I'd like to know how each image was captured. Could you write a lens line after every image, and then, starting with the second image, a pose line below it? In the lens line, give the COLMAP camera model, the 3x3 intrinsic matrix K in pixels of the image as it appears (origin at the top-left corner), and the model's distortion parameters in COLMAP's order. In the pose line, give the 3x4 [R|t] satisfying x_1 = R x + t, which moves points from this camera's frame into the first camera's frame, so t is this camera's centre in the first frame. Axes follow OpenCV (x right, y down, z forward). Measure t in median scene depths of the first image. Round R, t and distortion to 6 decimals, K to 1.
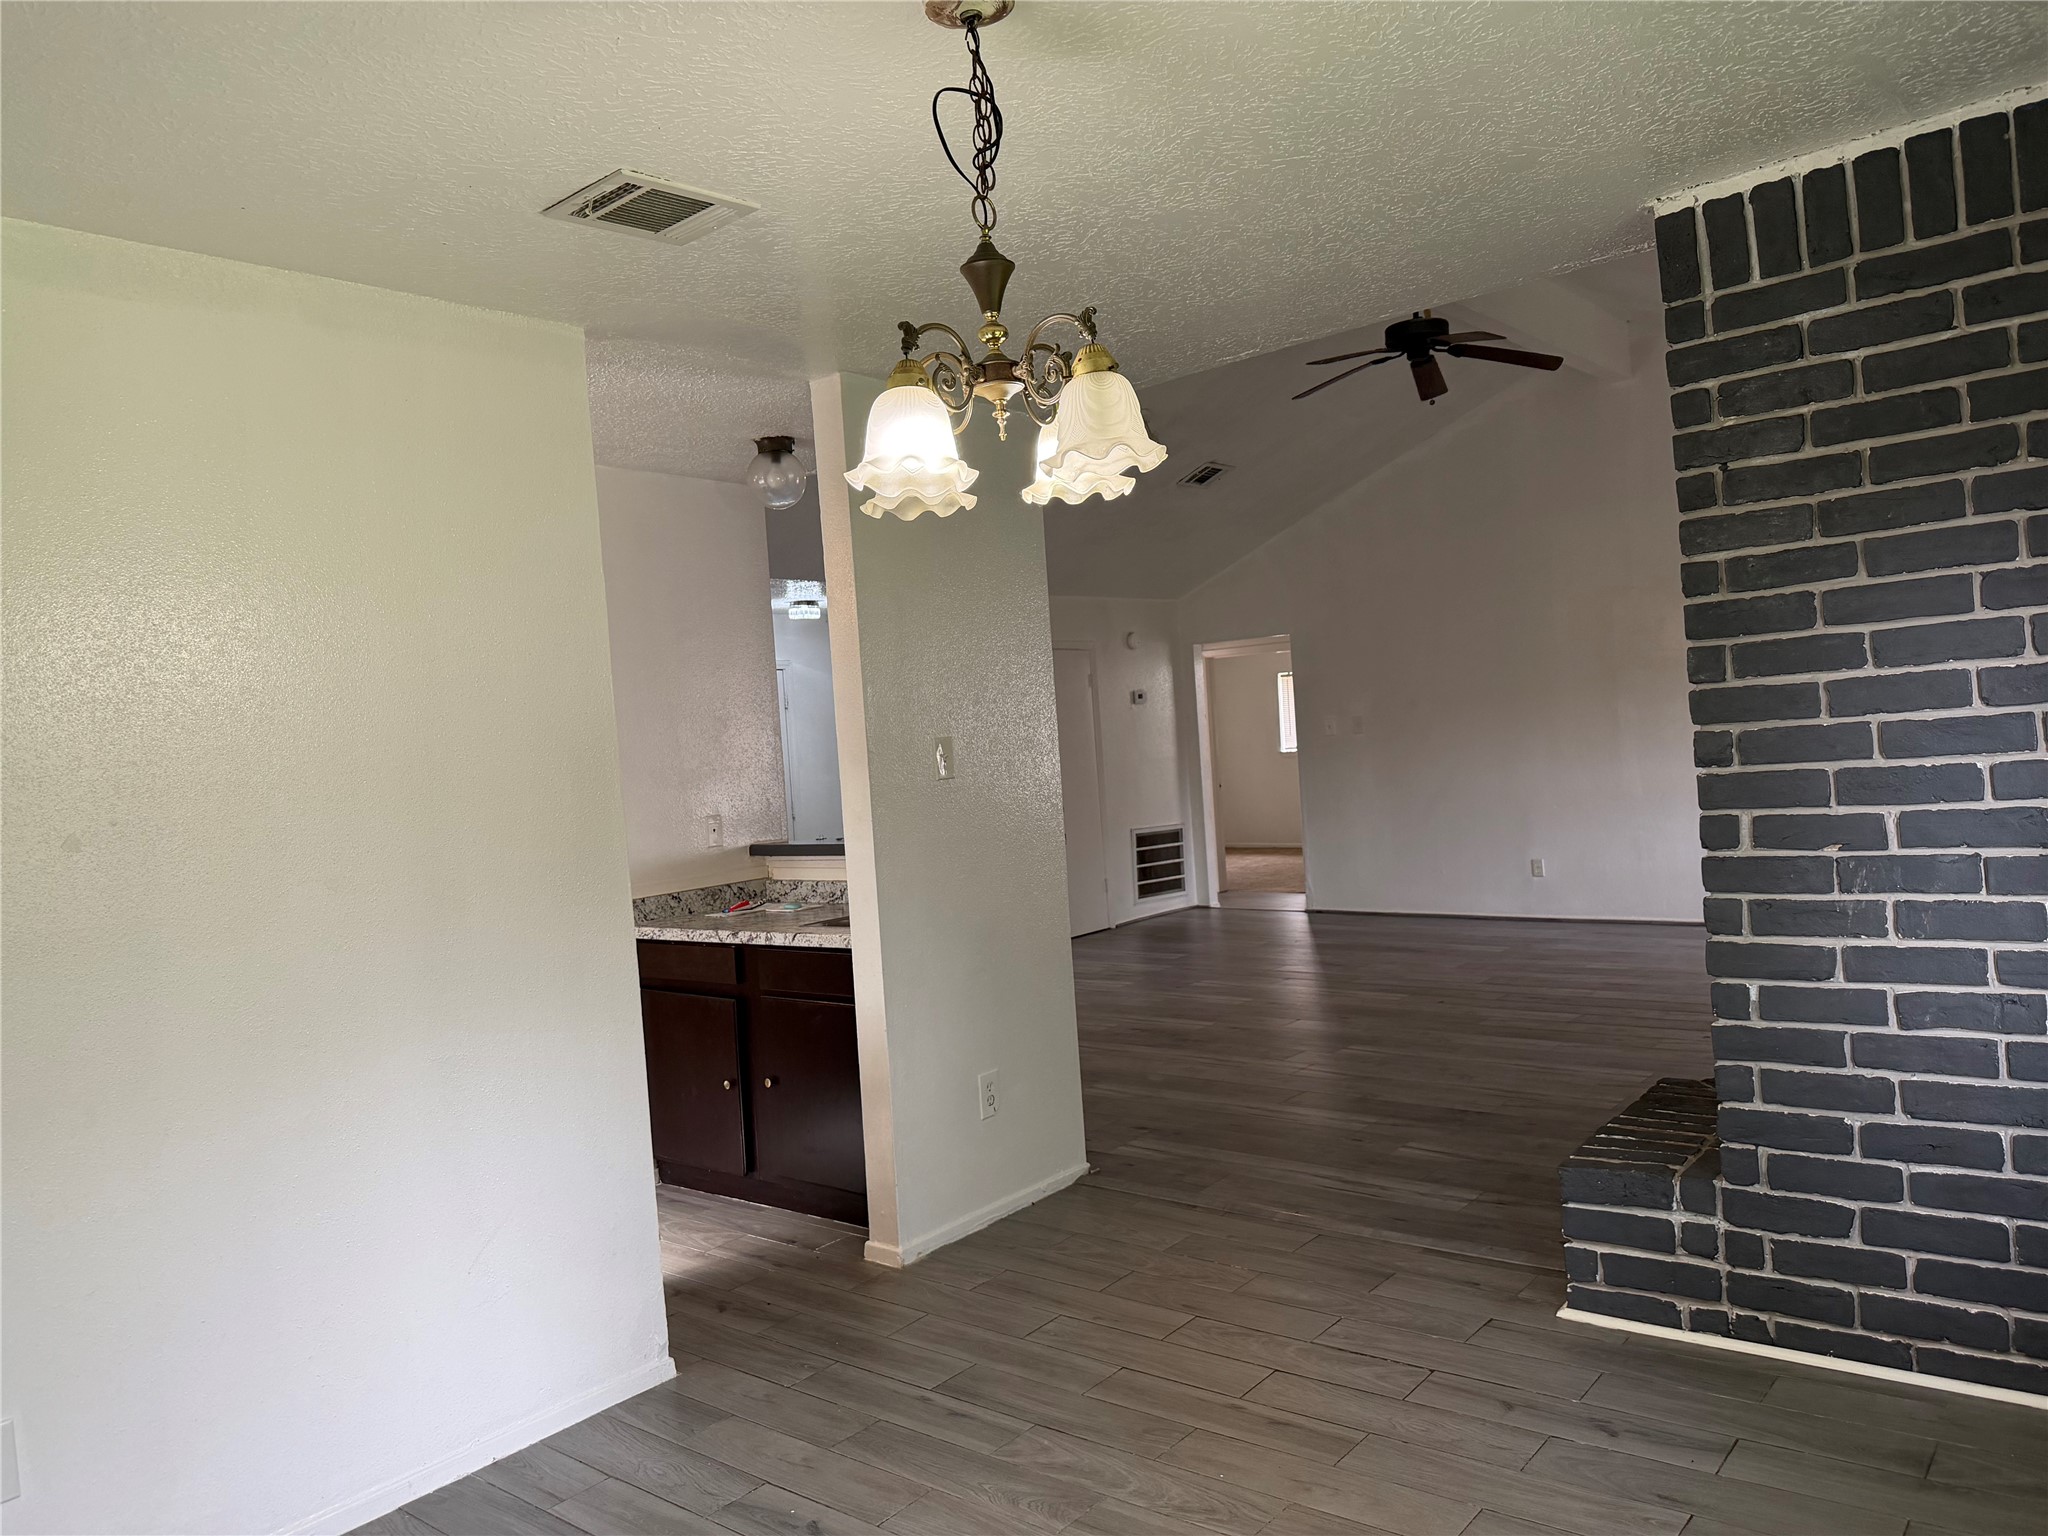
lens RADIAL K [[1446.8, 0, 1012.0], [0, 1446.8, 756.0], [0, 0, 1]] dist [0.092233, -0.102198]
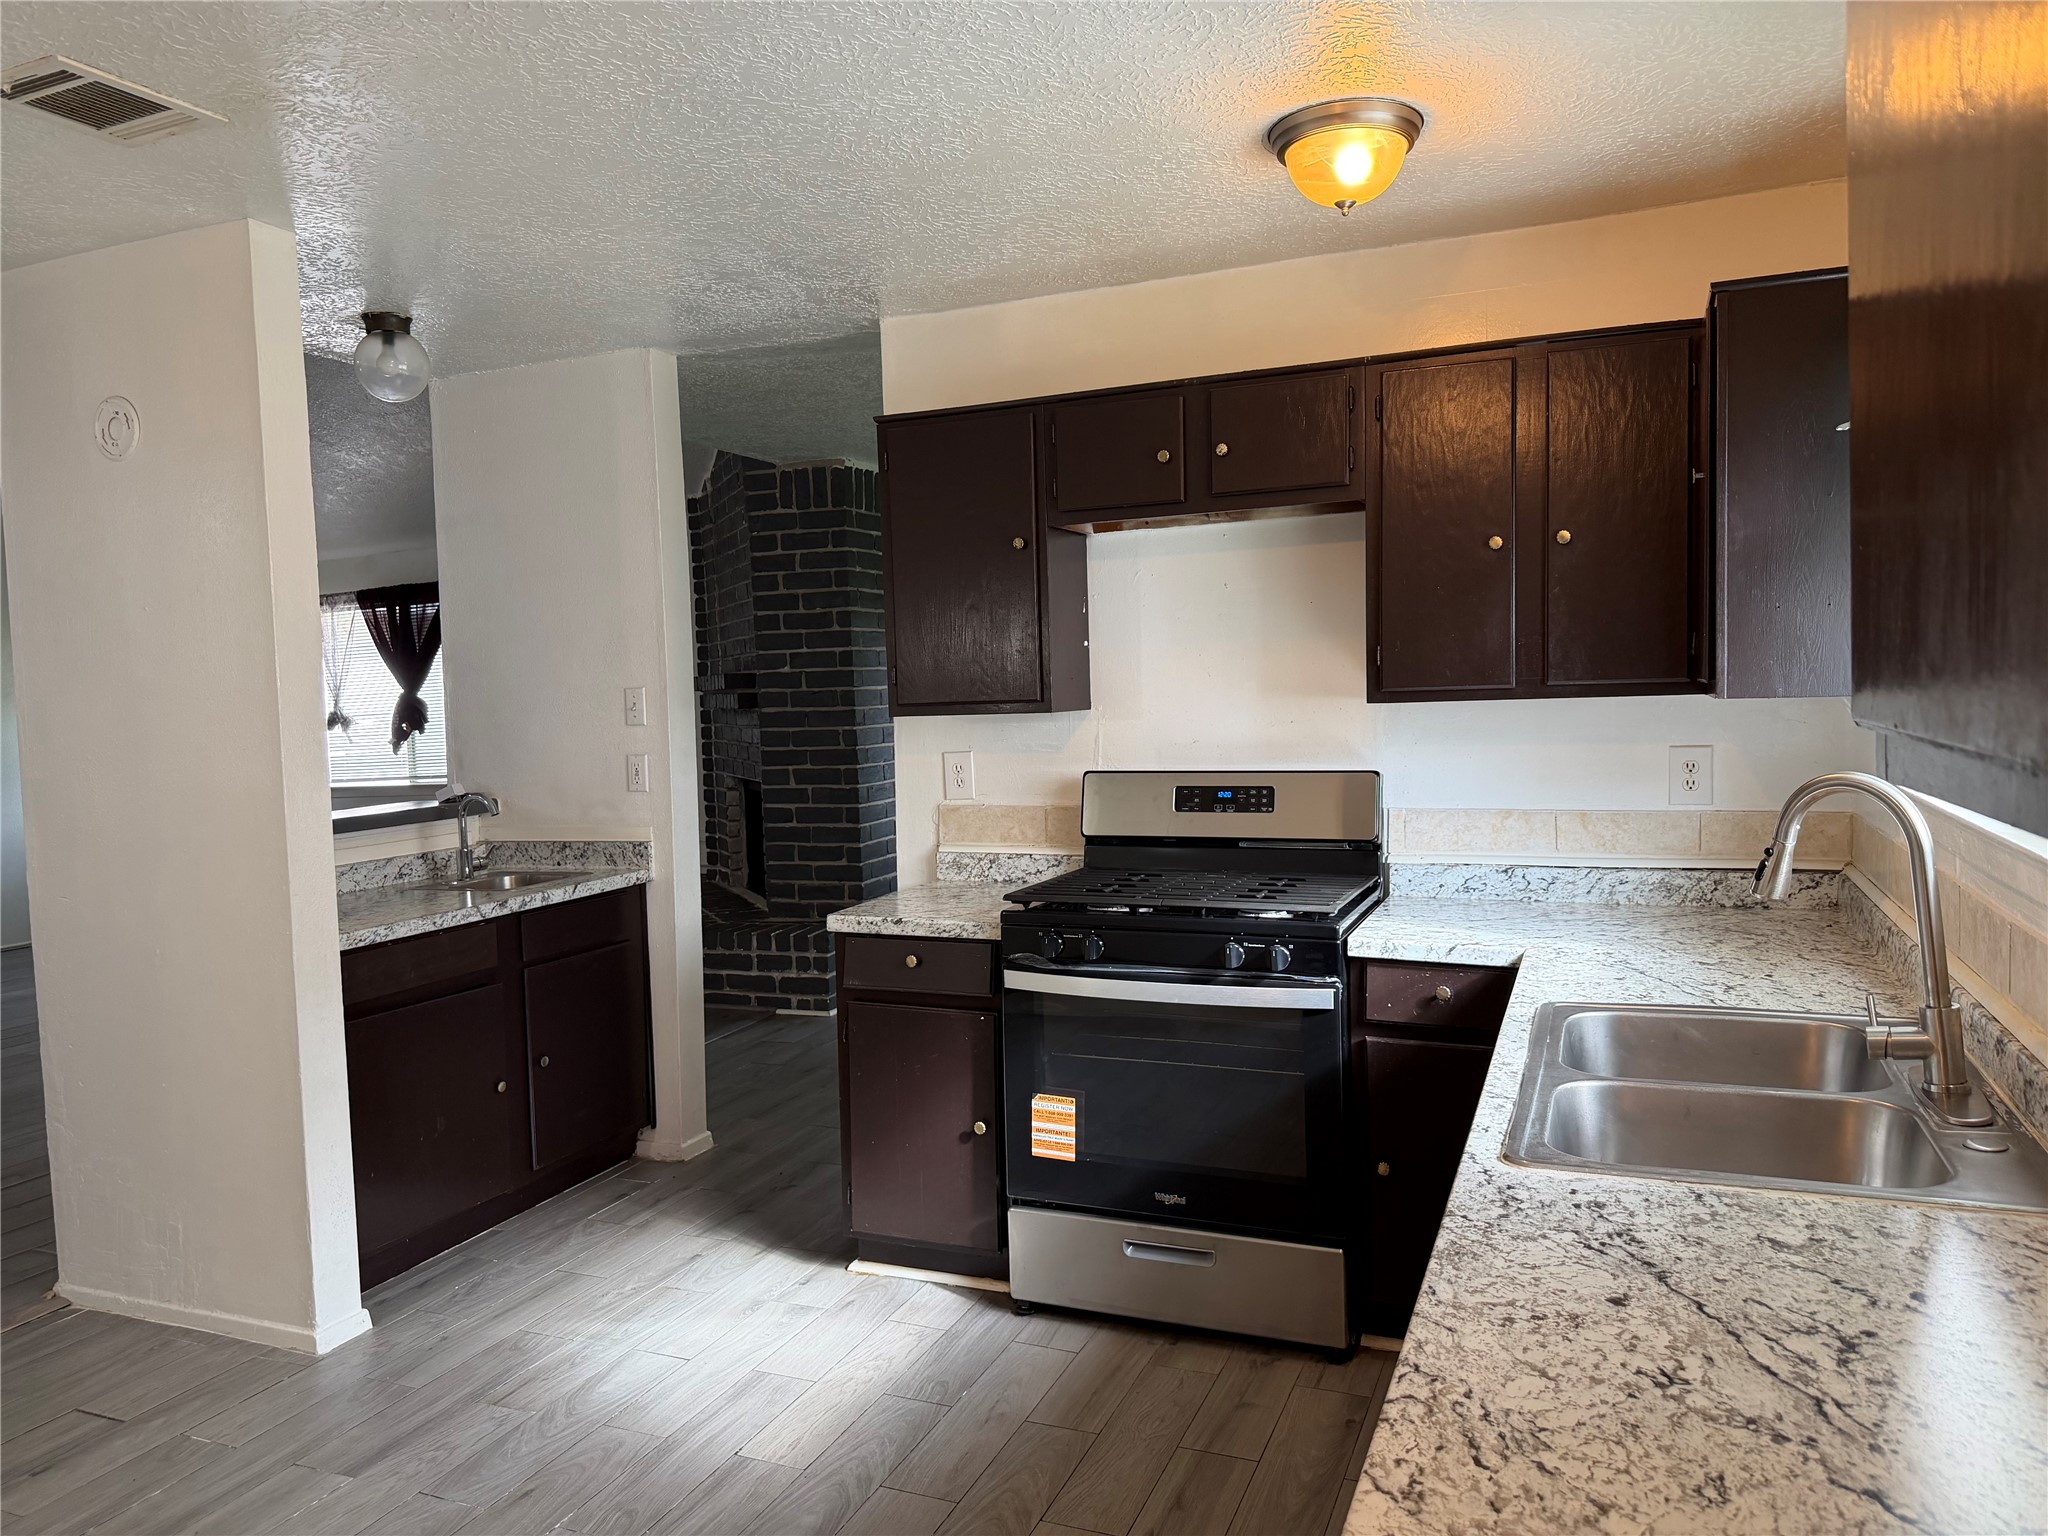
lens RADIAL K [[1446.8, 0, 1025.3], [0, 1446.8, 776.6], [0, 0, 1]] dist [0.092233, -0.102198]
pose [[-0.302780, 0.031509, 0.952539, -1.059082], [0.068319, 0.997600, -0.011284, 0.076063], [-0.950609, 0.061660, -0.304206, 0.929548]]
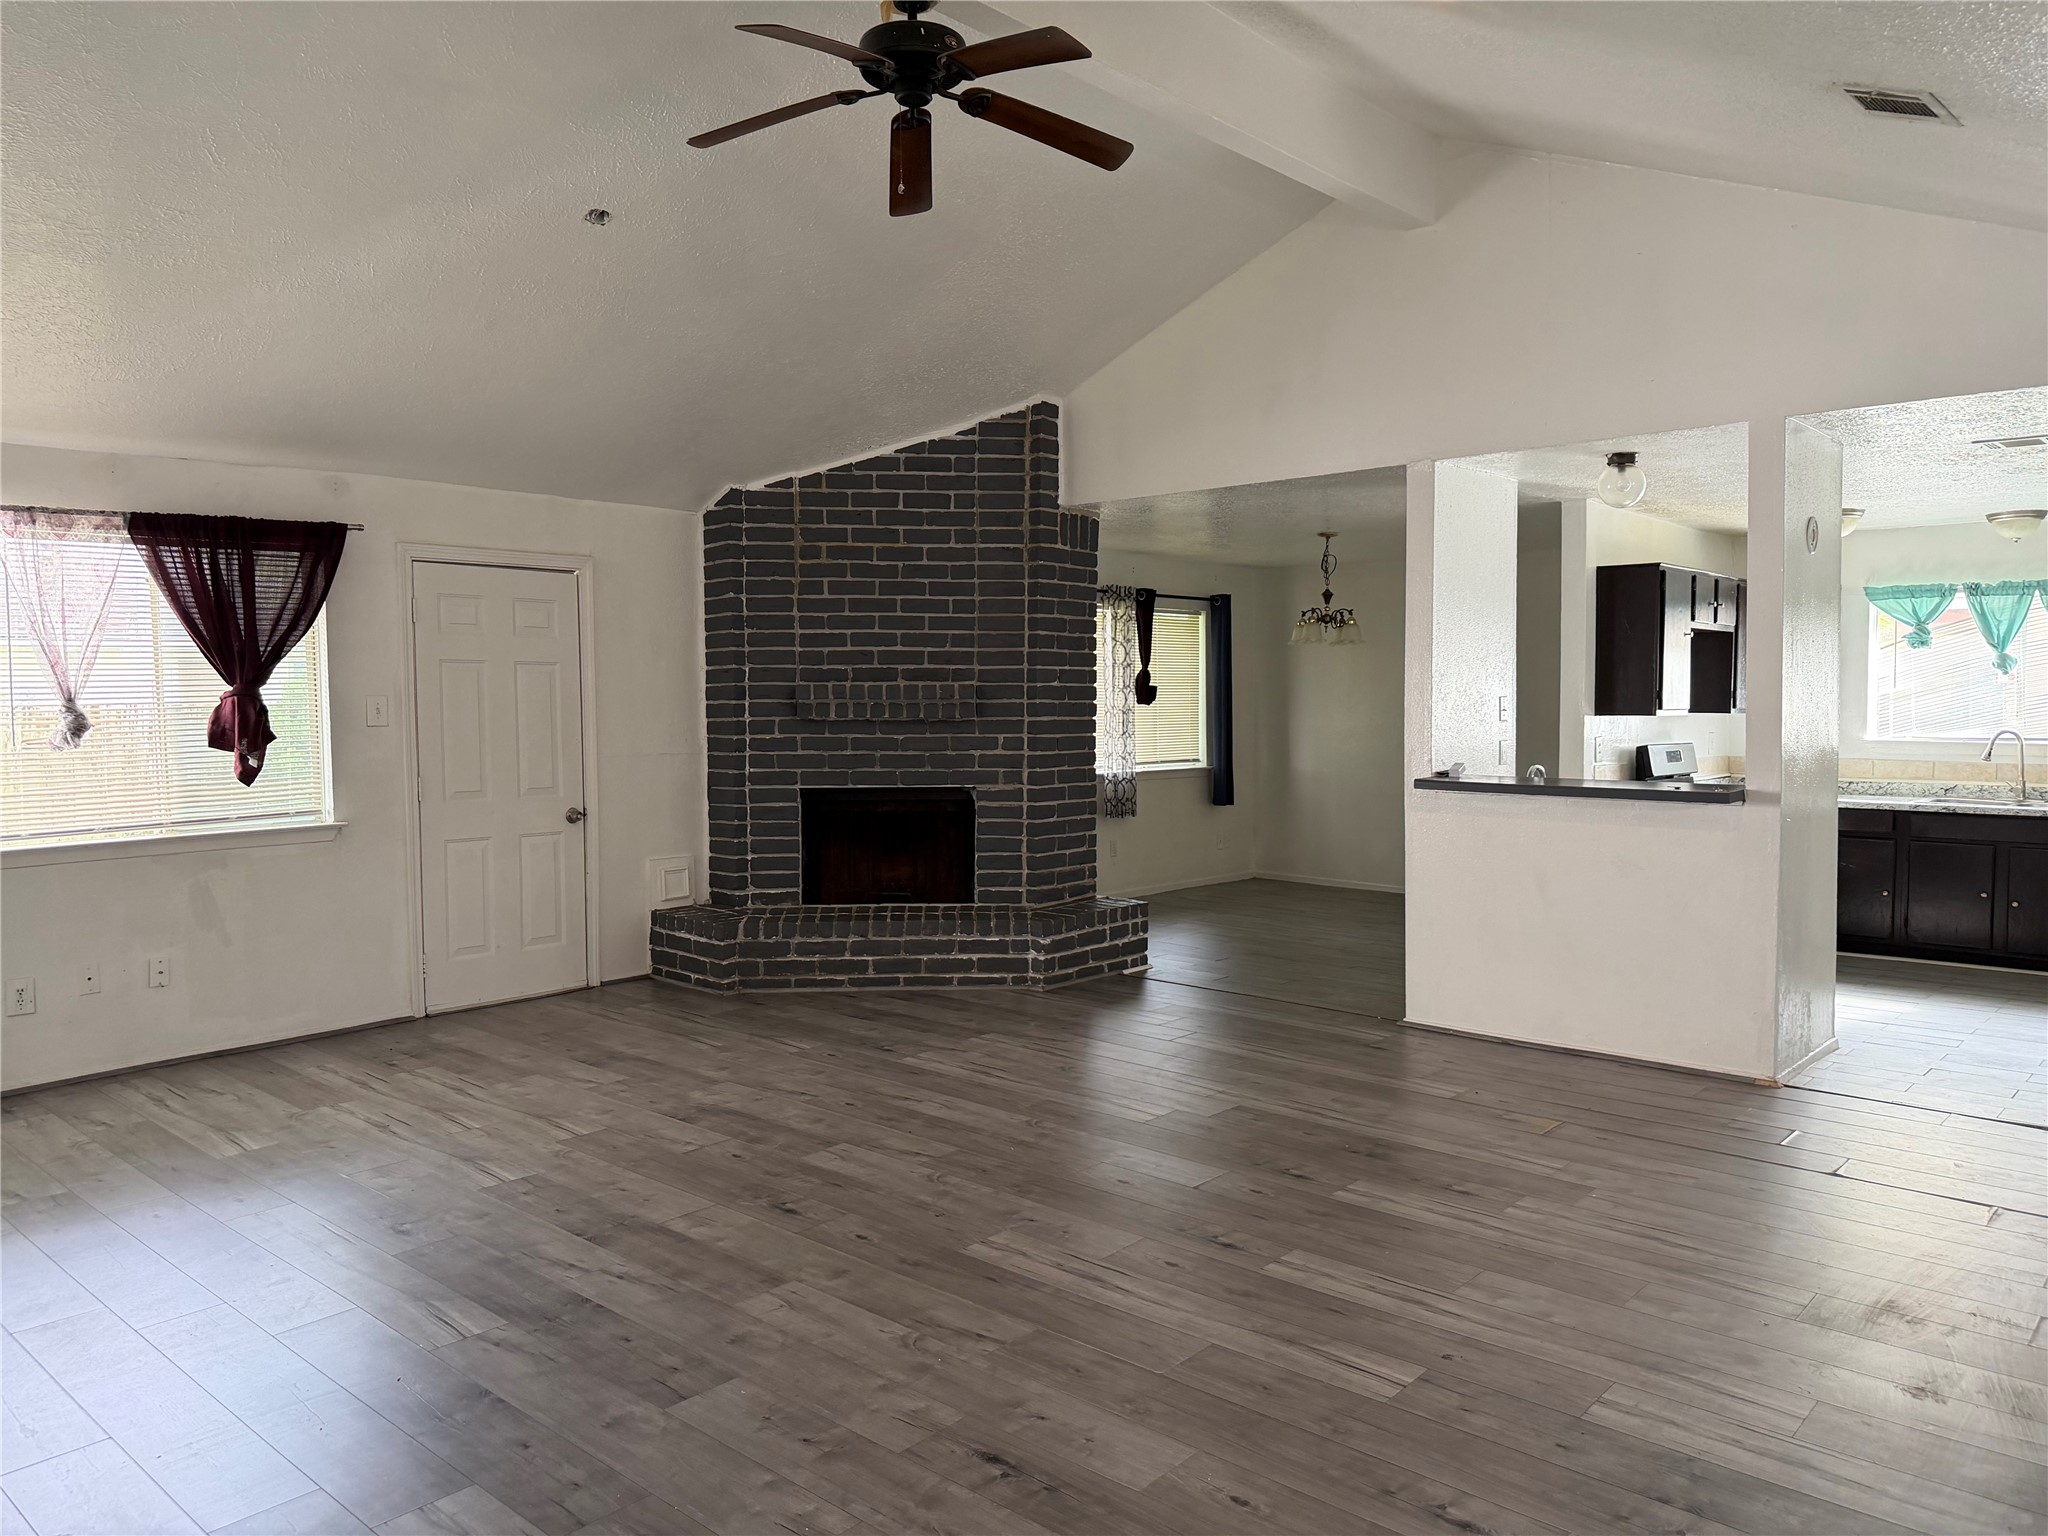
lens RADIAL K [[1446.8, 0, 1024.9], [0, 1446.8, 765.5], [0, 0, 1]] dist [0.092233, -0.102198]
pose [[-0.996216, 0.080949, 0.031622, 0.341044], [0.082592, 0.995084, 0.054646, -0.059449], [-0.027043, 0.057051, -0.998005, 2.327685]]
